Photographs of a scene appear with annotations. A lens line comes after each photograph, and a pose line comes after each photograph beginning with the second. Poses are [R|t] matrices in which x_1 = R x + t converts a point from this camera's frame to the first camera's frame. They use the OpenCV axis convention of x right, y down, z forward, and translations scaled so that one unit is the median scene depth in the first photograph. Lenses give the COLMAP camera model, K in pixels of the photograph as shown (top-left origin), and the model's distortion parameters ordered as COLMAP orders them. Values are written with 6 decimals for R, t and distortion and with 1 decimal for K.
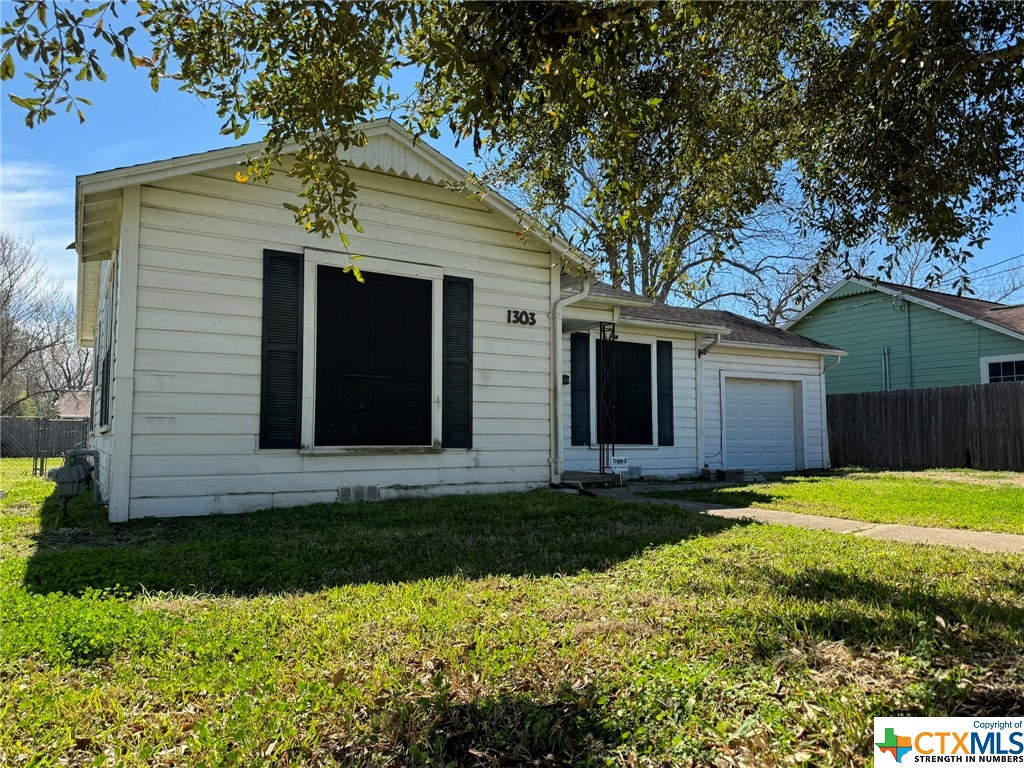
lens RADIAL K [[722.0, 0, 515.6], [0, 722.0, 382.7], [0, 0, 1]] dist [0.064852, -0.078143]
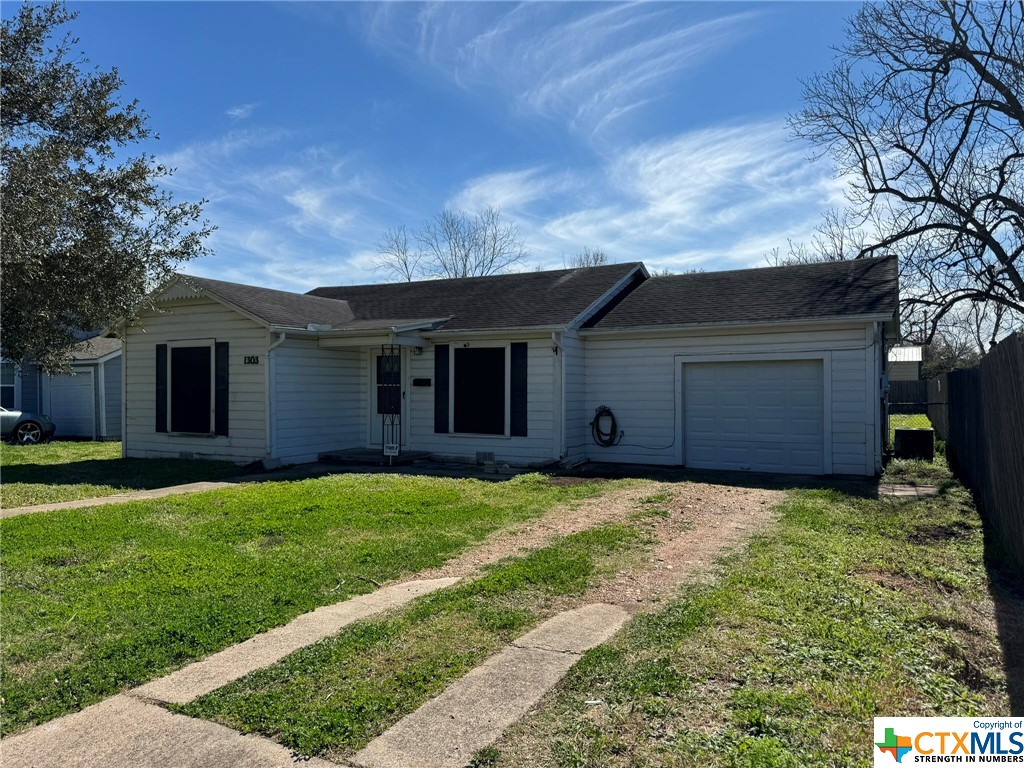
lens RADIAL K [[722.0, 0, 516.5], [0, 722.0, 387.2], [0, 0, 1]] dist [0.064852, -0.078143]
pose [[0.513312, -0.000448, -0.858202, 1.859490], [0.068662, 0.996816, 0.040548, -0.055521], [0.855451, -0.079740, 0.511708, 0.678307]]
